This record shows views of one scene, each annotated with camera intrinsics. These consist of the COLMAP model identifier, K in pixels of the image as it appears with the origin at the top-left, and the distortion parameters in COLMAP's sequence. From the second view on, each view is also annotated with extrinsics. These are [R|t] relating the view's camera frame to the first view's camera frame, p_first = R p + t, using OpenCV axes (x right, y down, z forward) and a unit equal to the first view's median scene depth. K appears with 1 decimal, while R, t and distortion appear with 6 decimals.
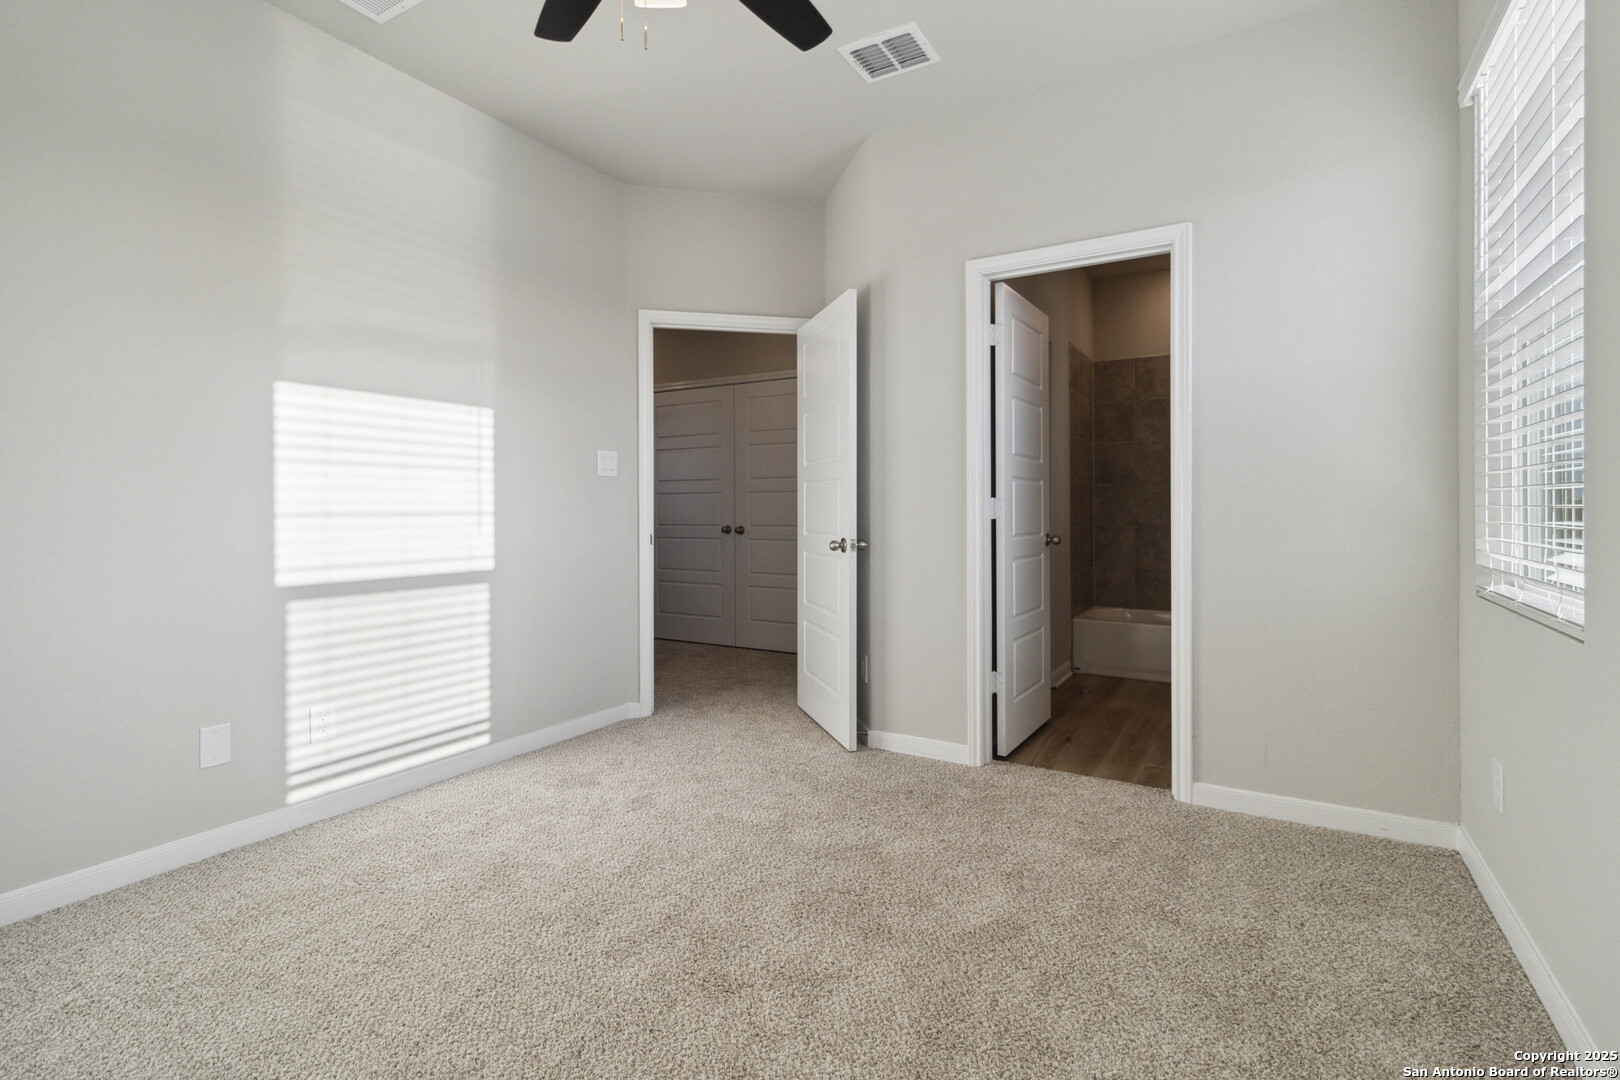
lens RADIAL K [[767.0, 0, 817.8], [0, 767.0, 510.0], [0, 0, 1]] dist [0.002965, 0.000447]
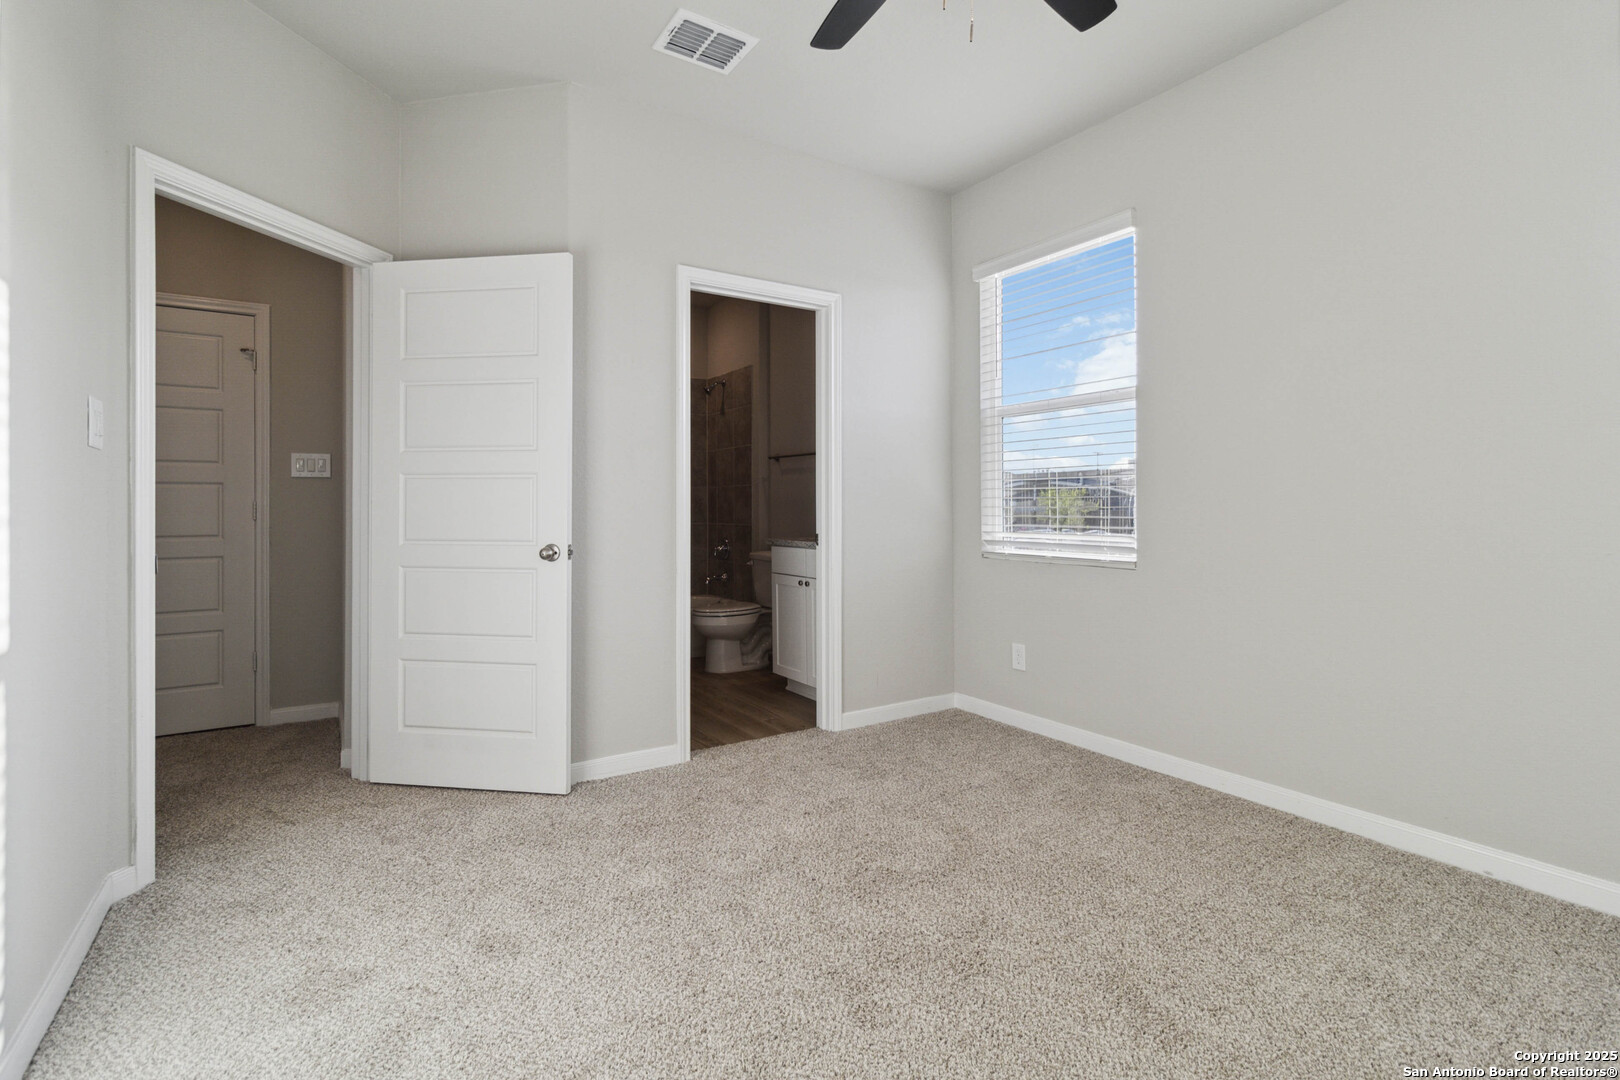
lens RADIAL K [[767.0, 0, 817.8], [0, 767.0, 510.0], [0, 0, 1]] dist [0.002965, 0.000447]
pose [[0.438621, -0.005092, 0.898658, -0.489384], [0.007827, 0.999968, 0.001846, -0.001073], [-0.898638, 0.006225, 0.438647, 0.305799]]
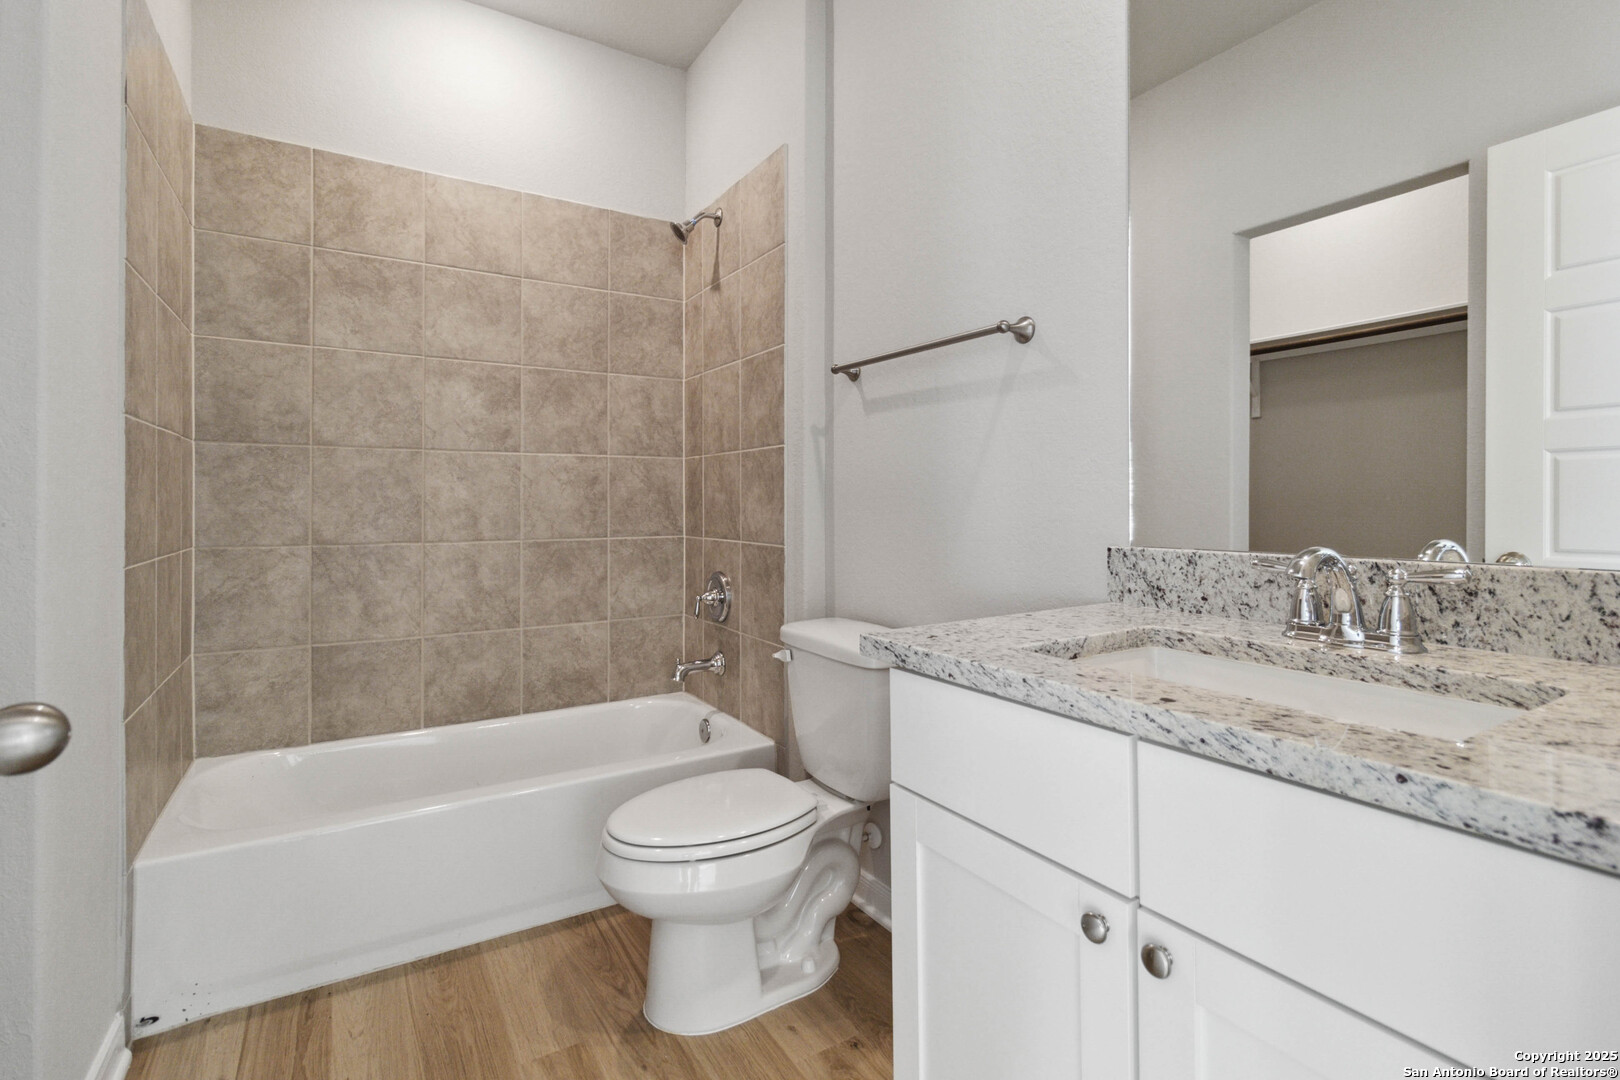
lens RADIAL K [[751.2, 0, 812.4], [0, 751.2, 513.9], [0, 0, 1]] dist [0.001153, -0.000170]
pose [[0.464670, -0.003561, 0.885477, 0.232236], [0.003781, 0.999991, 0.002037, 0.003512], [-0.885476, 0.002401, 0.464680, 0.750254]]
